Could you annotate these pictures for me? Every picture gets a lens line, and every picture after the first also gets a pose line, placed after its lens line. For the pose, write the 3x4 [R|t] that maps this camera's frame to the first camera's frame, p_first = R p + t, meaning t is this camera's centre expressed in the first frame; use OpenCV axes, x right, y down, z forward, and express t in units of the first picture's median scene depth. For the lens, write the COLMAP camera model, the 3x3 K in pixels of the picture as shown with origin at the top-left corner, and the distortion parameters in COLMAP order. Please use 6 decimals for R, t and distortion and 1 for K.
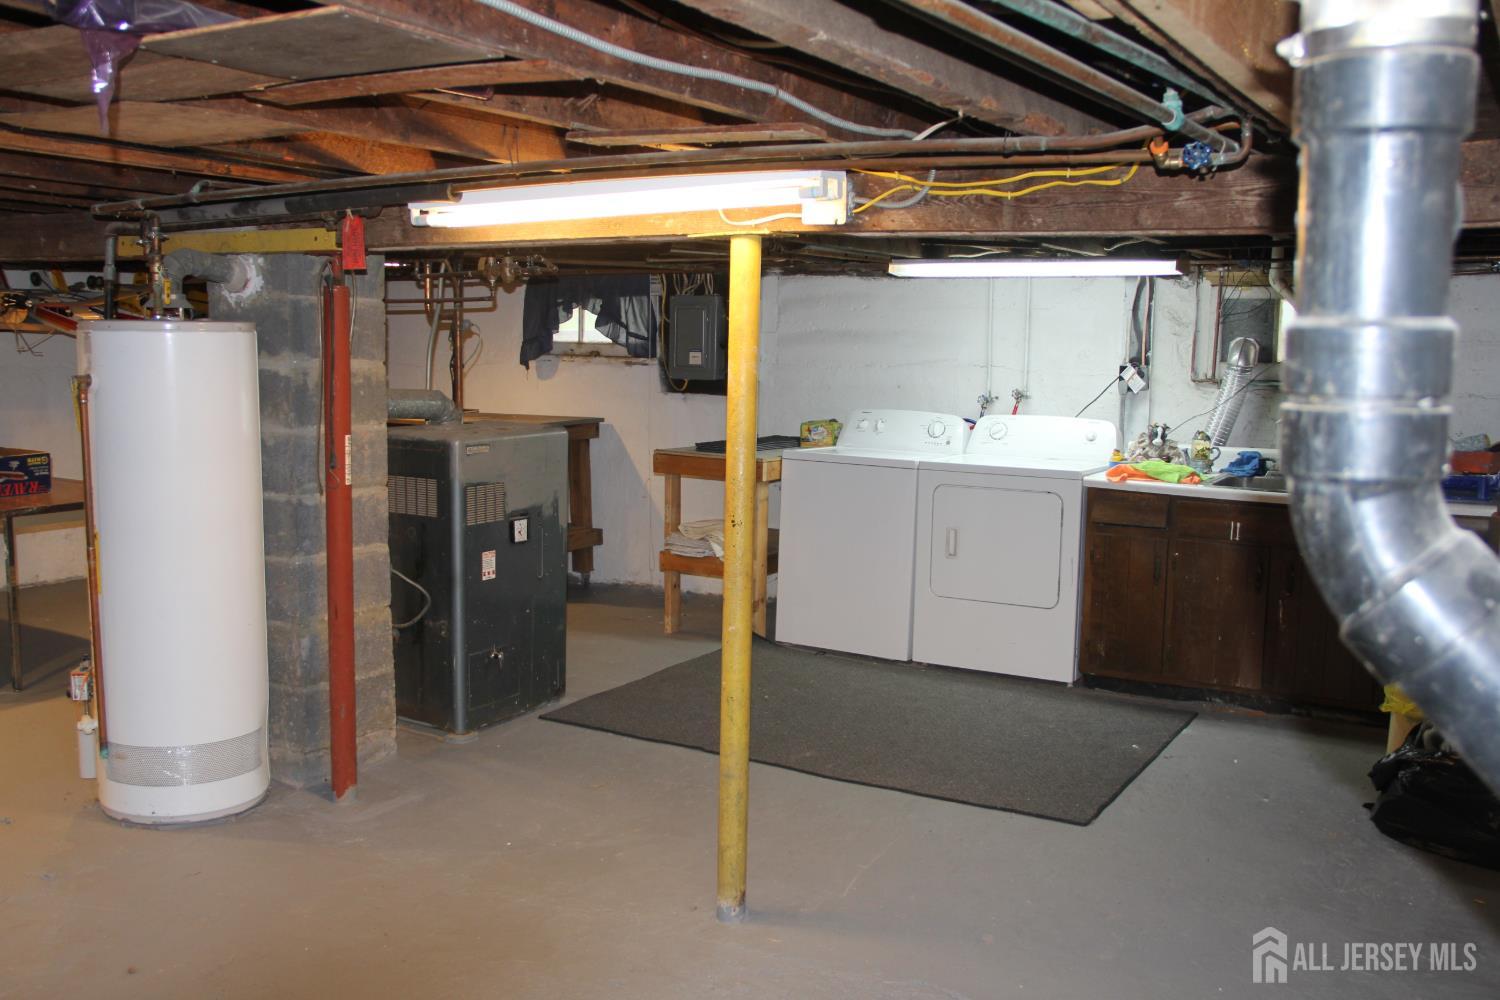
lens RADIAL K [[1377.1, 0, 749.8], [0, 1377.1, 501.4], [0, 0, 1]] dist [0.002380, 0.000000]
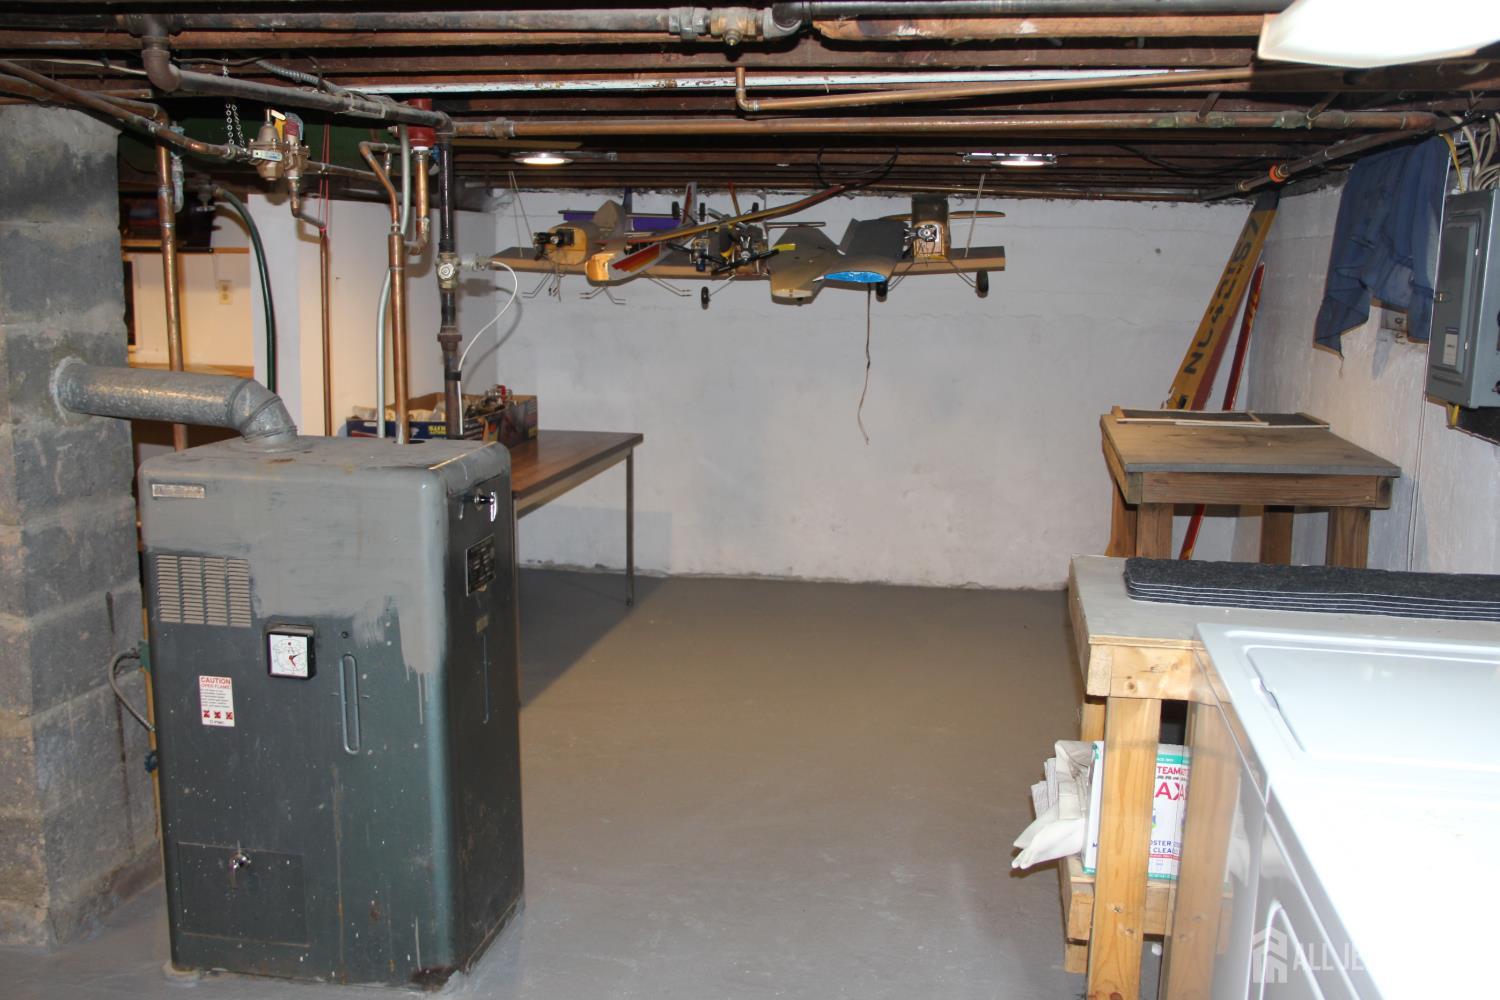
lens RADIAL K [[1377.1, 0, 750.7], [0, 1377.1, 500.9], [0, 0, 1]] dist [0.002380, 0.000000]
pose [[0.348811, 0.153654, -0.924511, 0.376702], [-0.127465, 0.985080, 0.115629, -0.121604], [0.928485, 0.077510, 0.363192, 0.980659]]
